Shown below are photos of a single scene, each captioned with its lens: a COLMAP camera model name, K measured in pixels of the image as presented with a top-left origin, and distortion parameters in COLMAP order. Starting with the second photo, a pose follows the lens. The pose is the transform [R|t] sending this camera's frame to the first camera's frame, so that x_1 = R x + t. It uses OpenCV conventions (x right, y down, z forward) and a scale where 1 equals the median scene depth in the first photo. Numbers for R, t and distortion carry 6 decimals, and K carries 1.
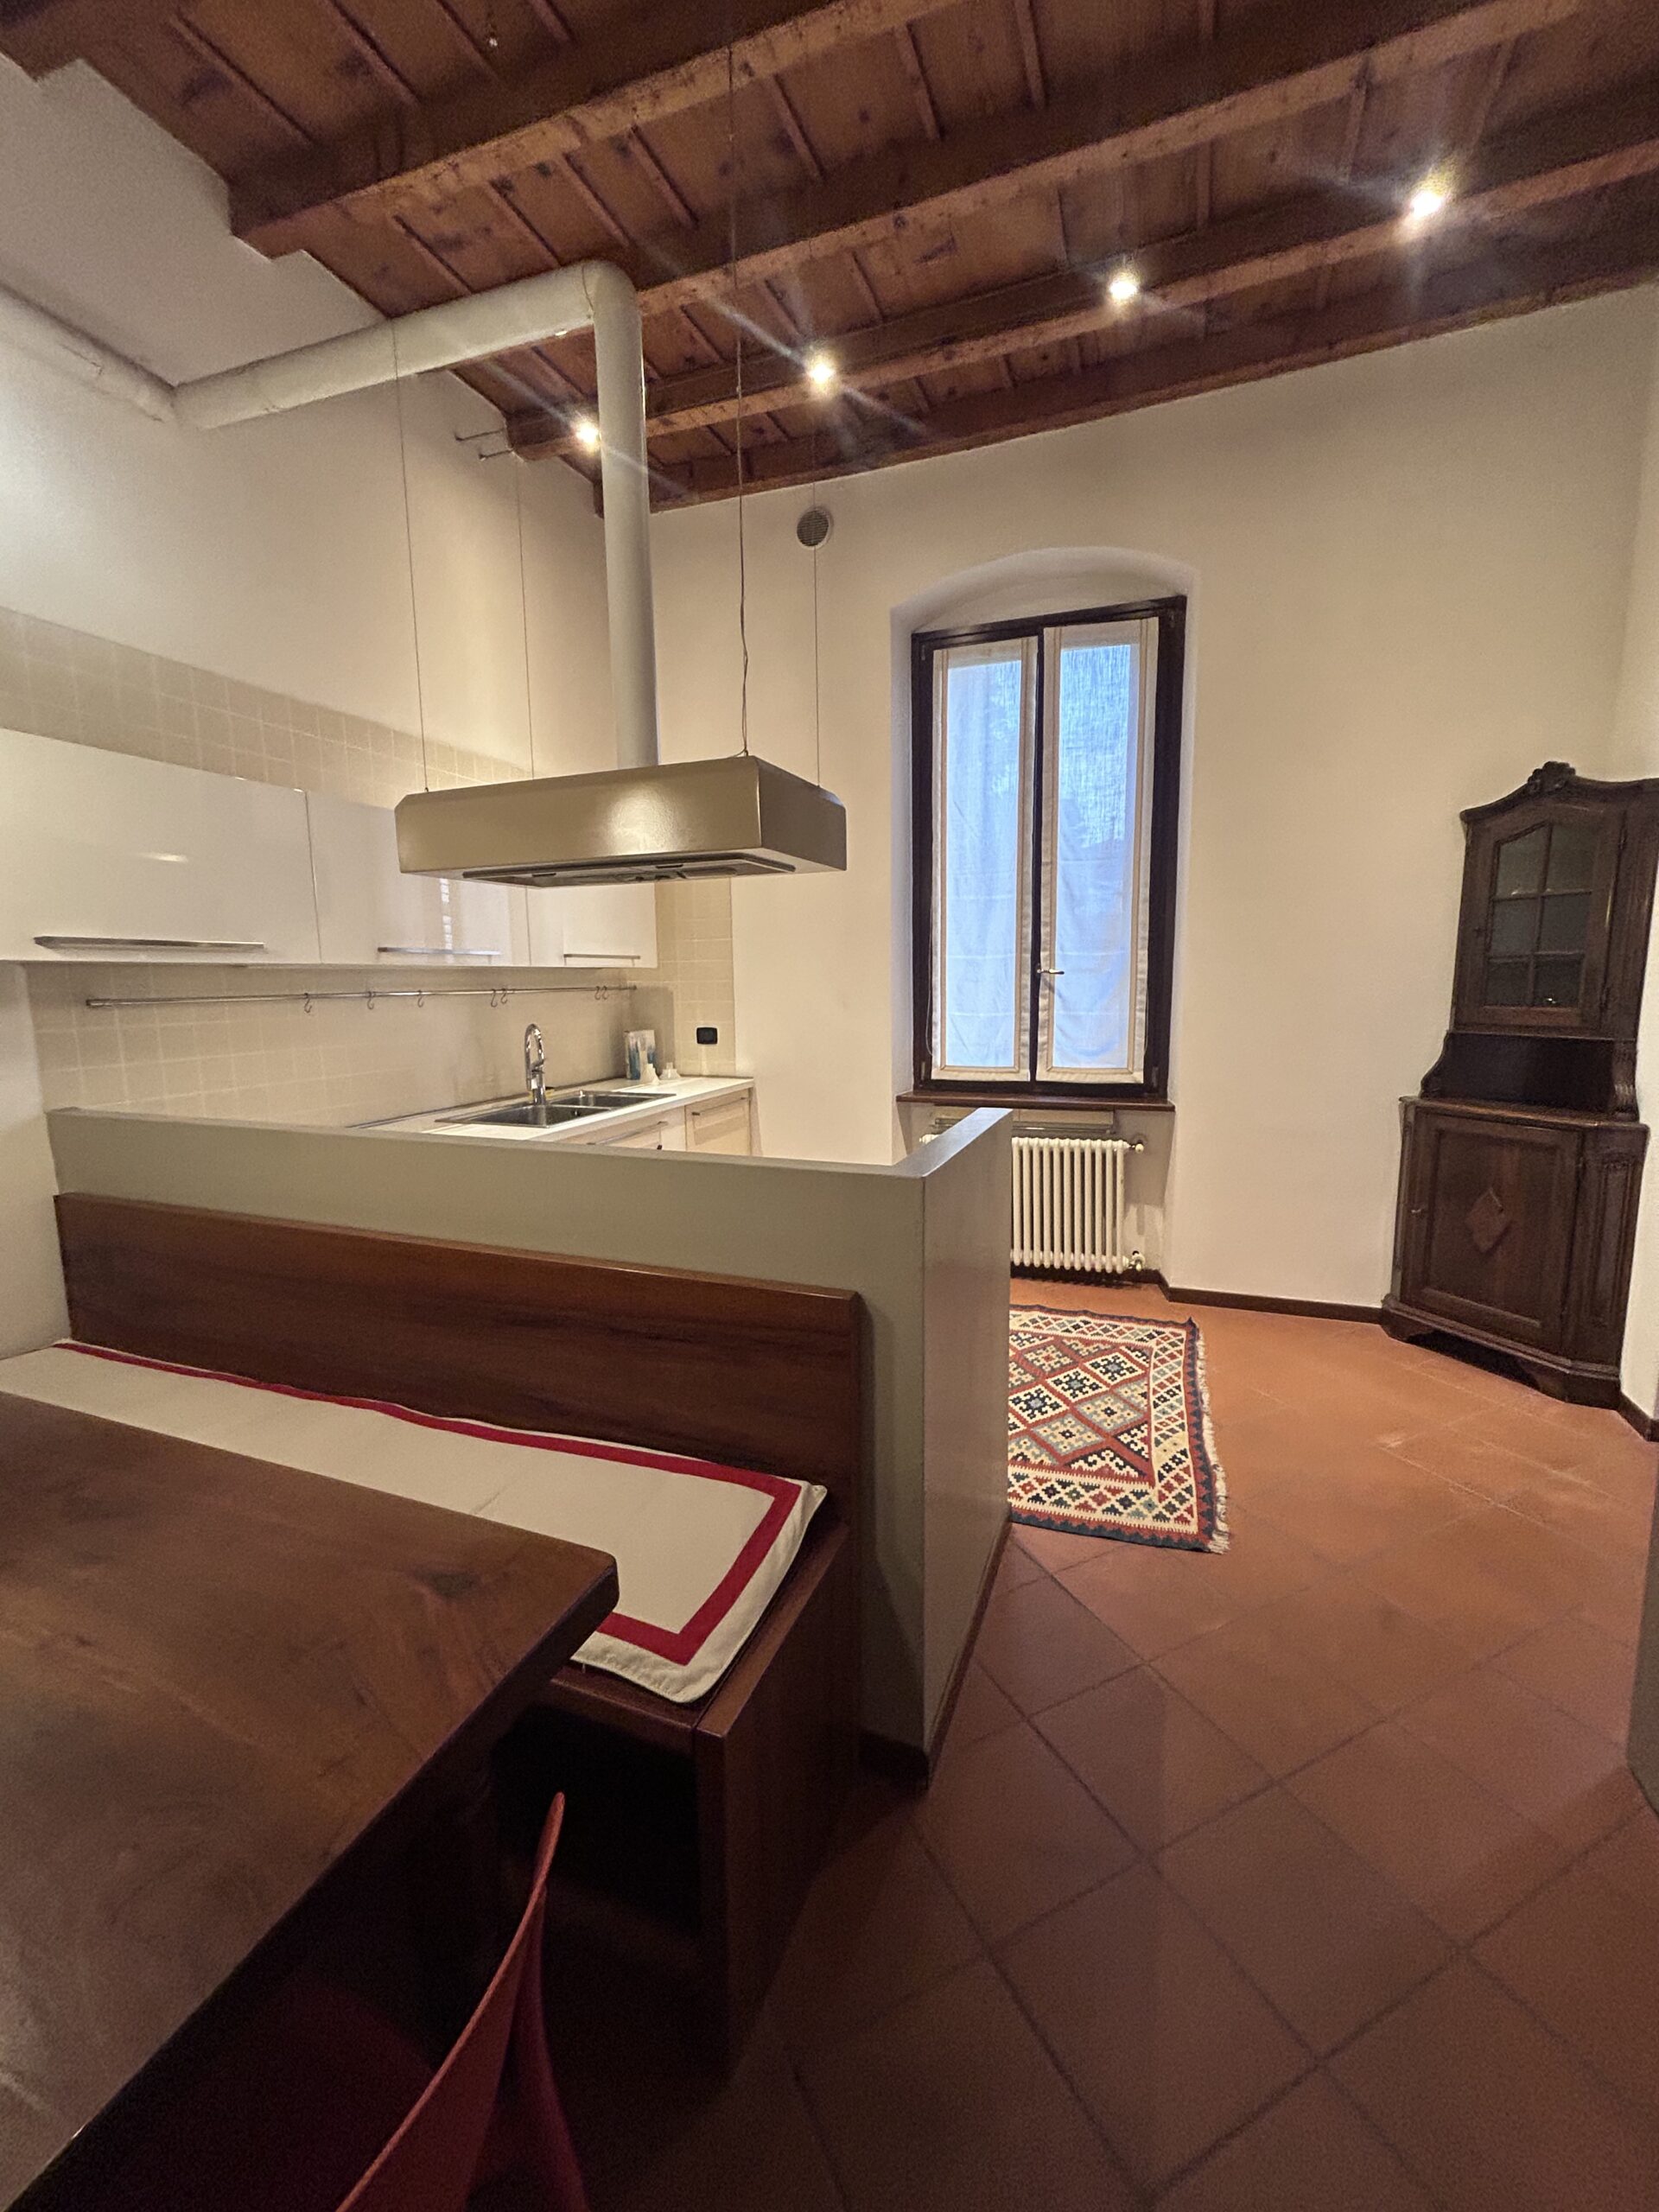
lens RADIAL K [[896.0, 0, 828.9], [0, 896.0, 1101.0], [0, 0, 1]] dist [-0.000491, -0.000003]
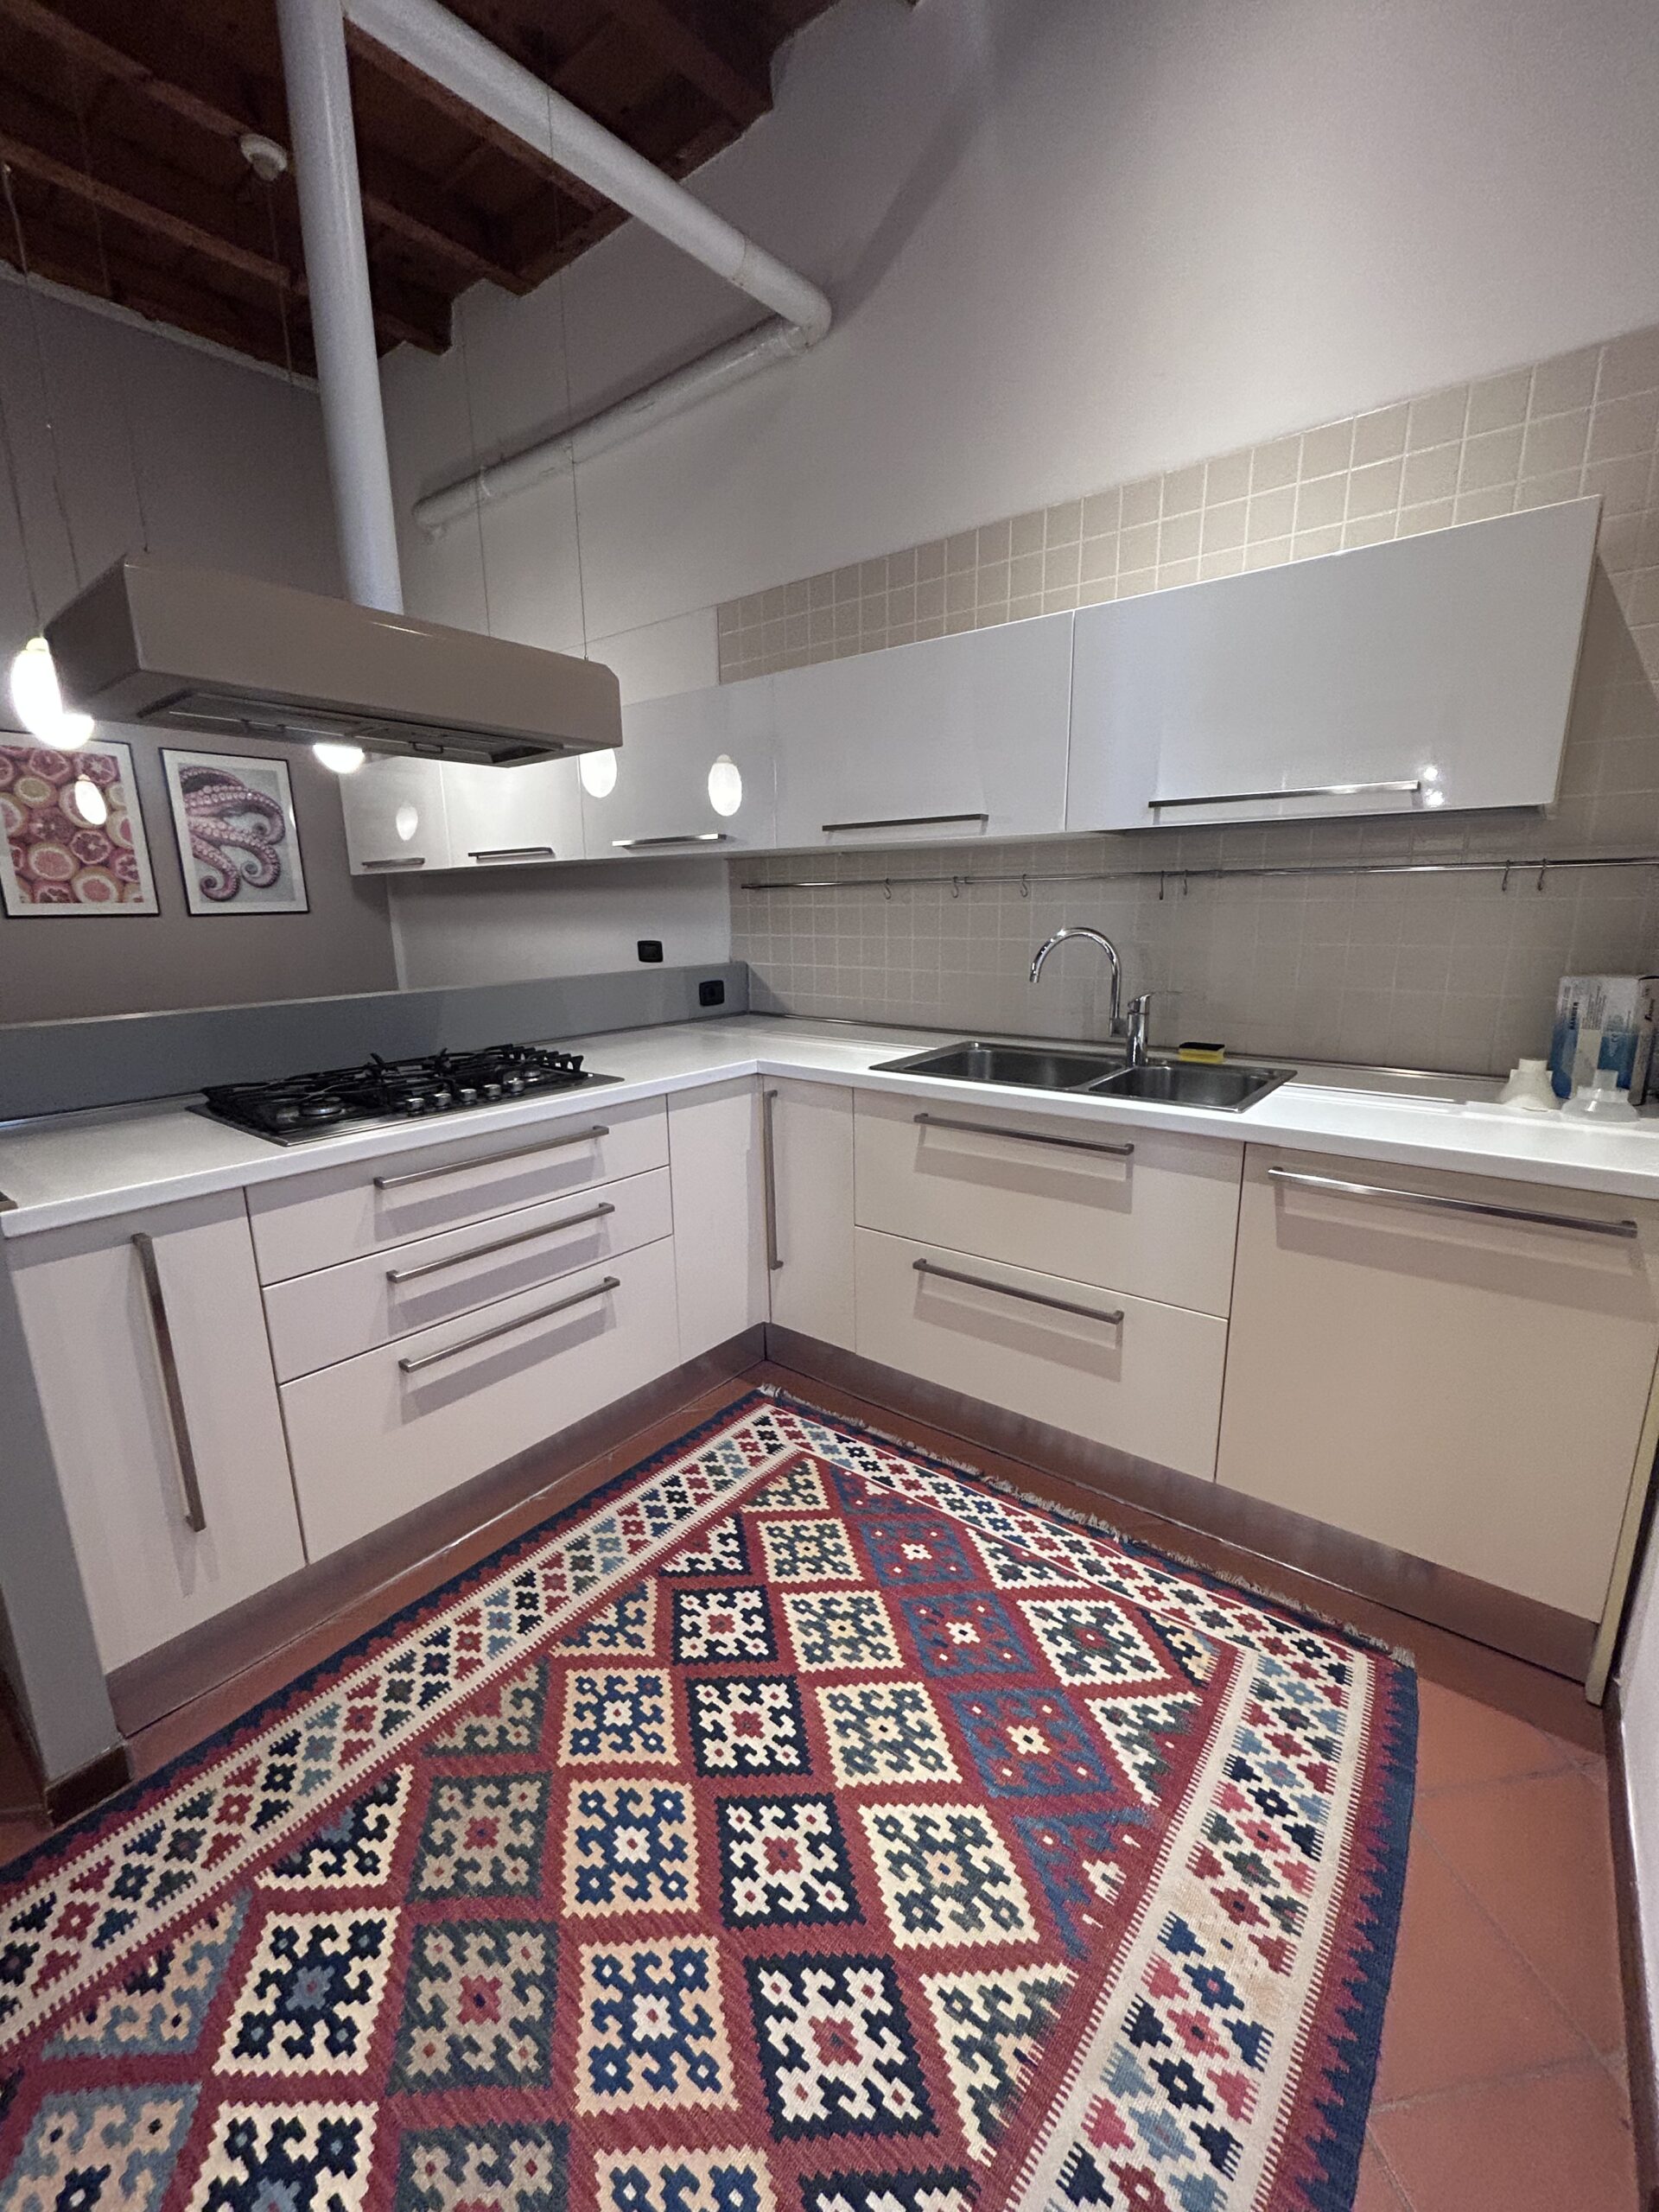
lens RADIAL K [[896.0, 0, 825.3], [0, 896.0, 1103.5], [0, 0, 1]] dist [-0.000491, -0.000003]
pose [[-0.294439, 0.223032, -0.929281, 0.378175], [-0.117730, 0.956514, 0.266870, -0.133858], [0.948391, 0.187982, -0.255377, 1.191559]]
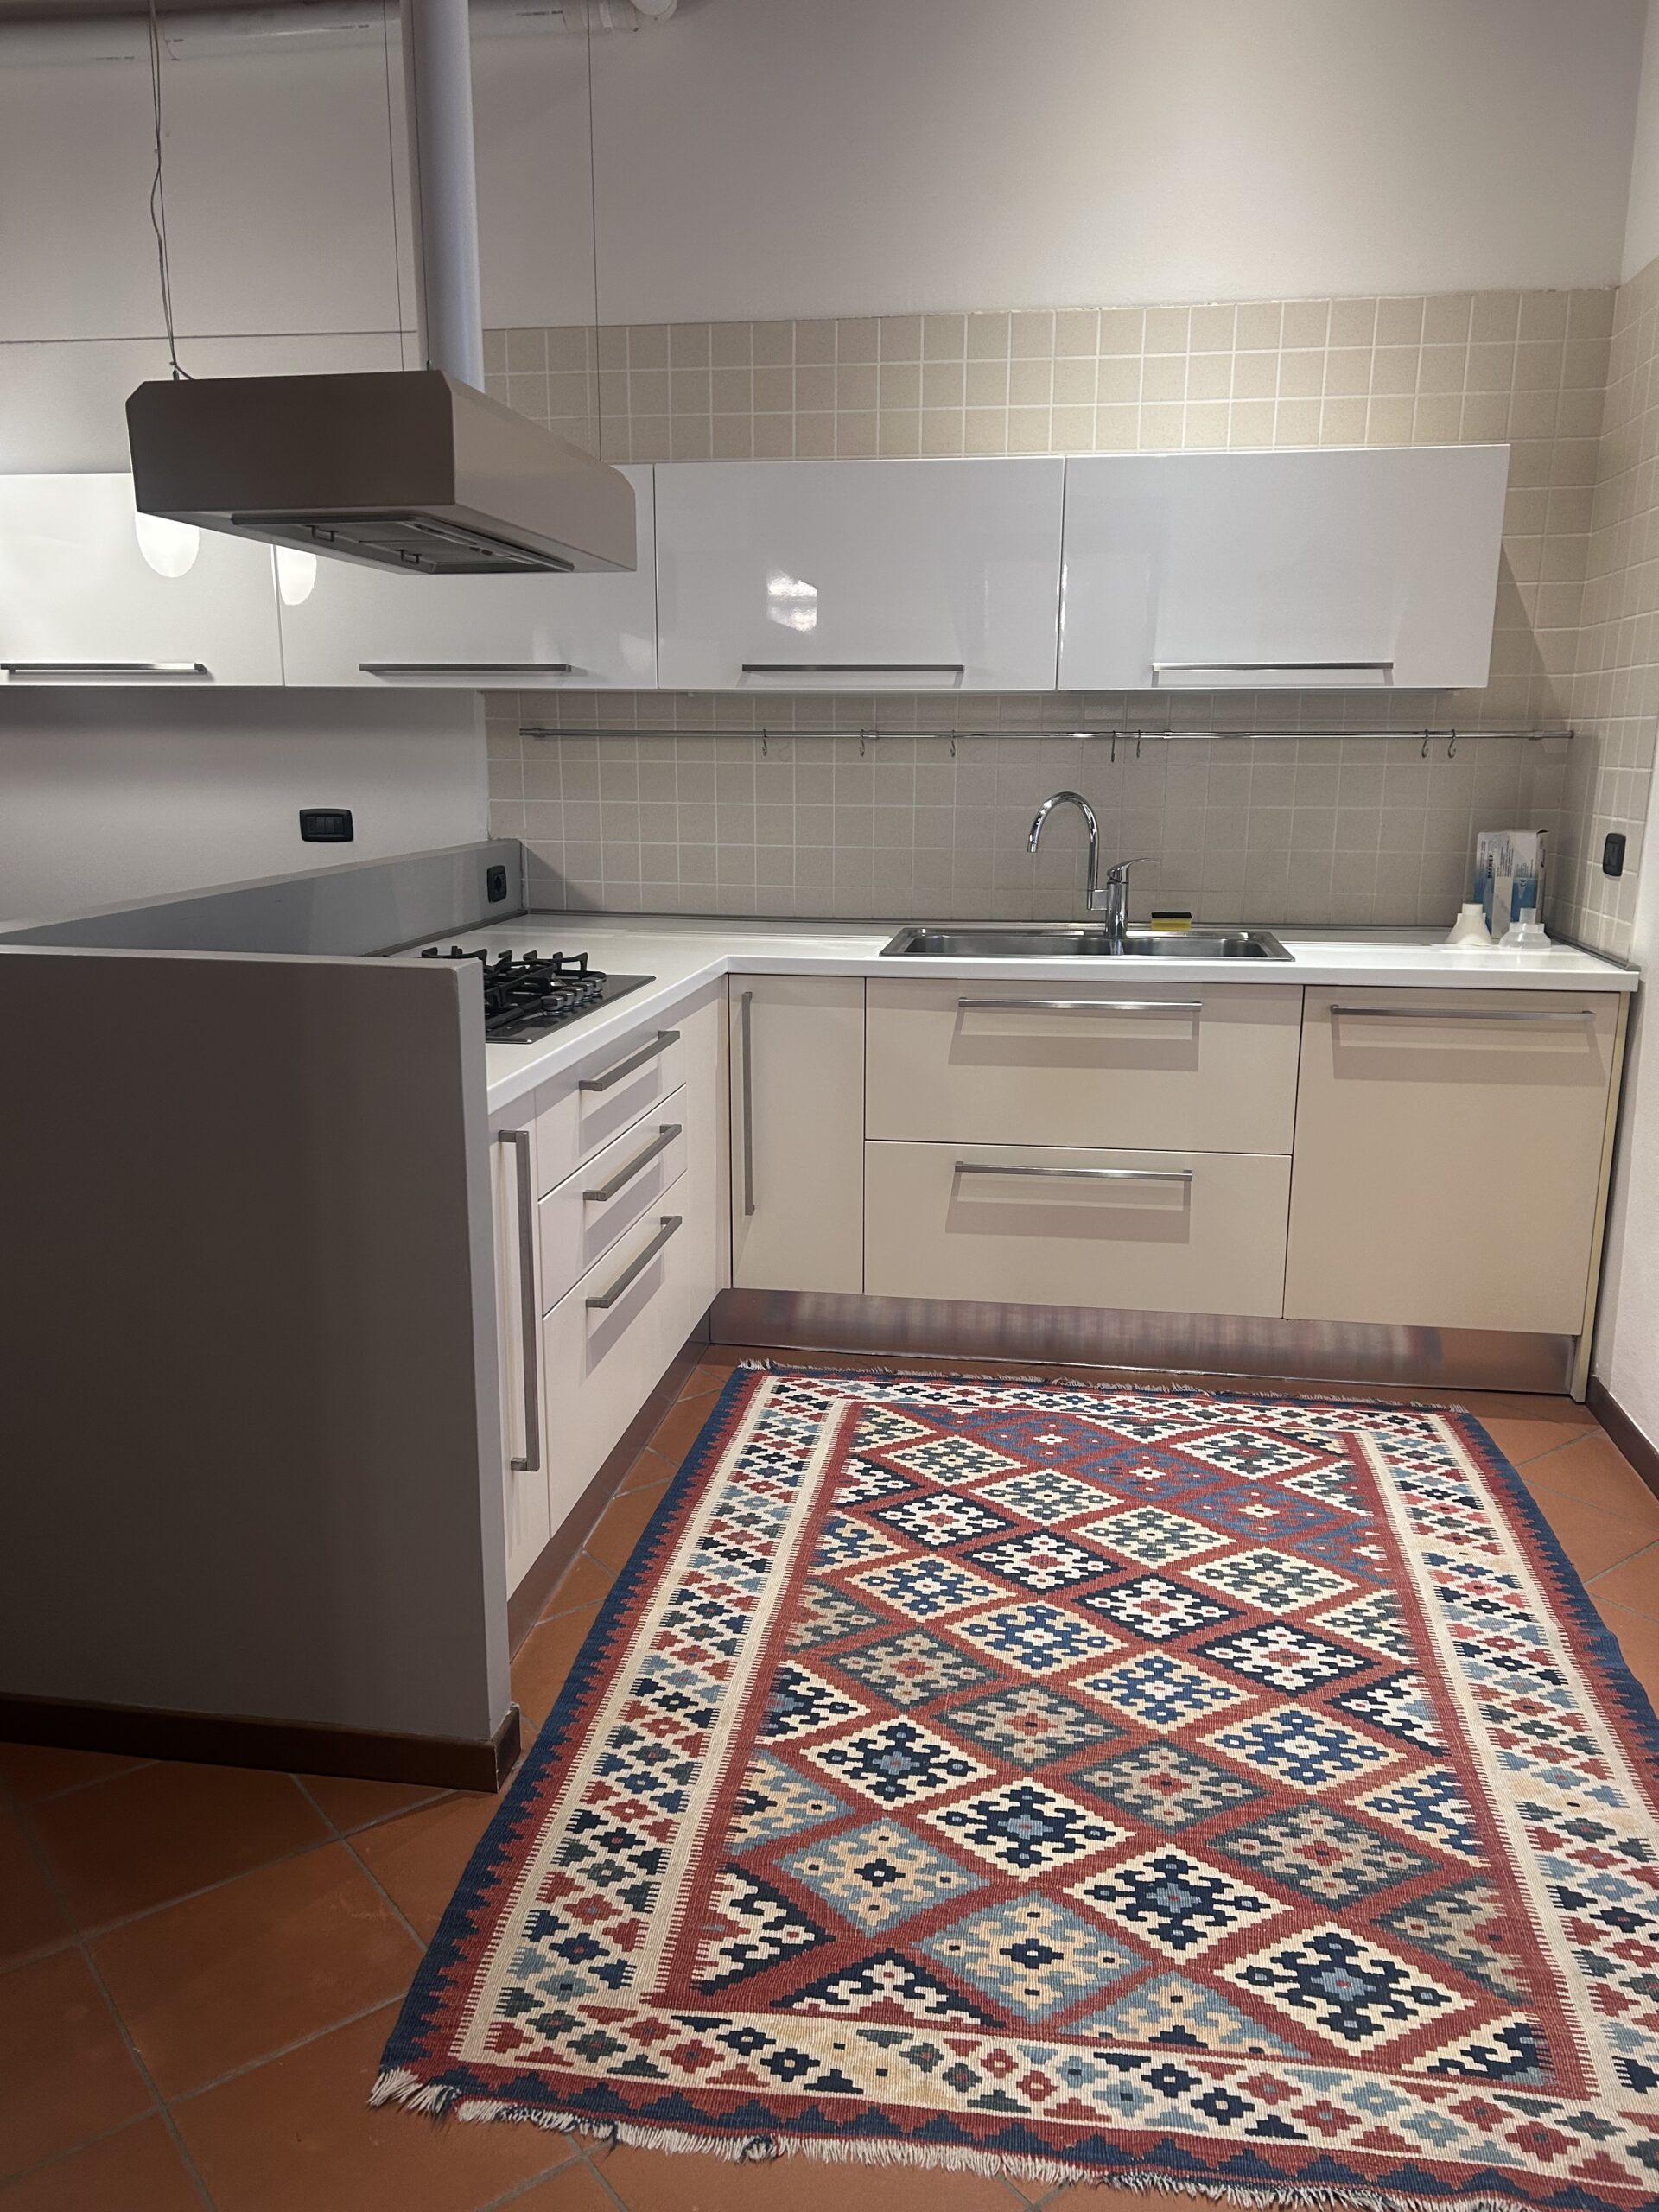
lens RADIAL K [[1660.4, 0, 816.4], [0, 1660.4, 1118.2], [0, 0, 1]] dist [0.056757, -0.057371]
pose [[0.206281, 0.229361, -0.951232, 0.828681], [-0.142034, 0.968862, 0.202811, -0.089986], [0.968129, 0.093272, 0.232435, 0.720583]]
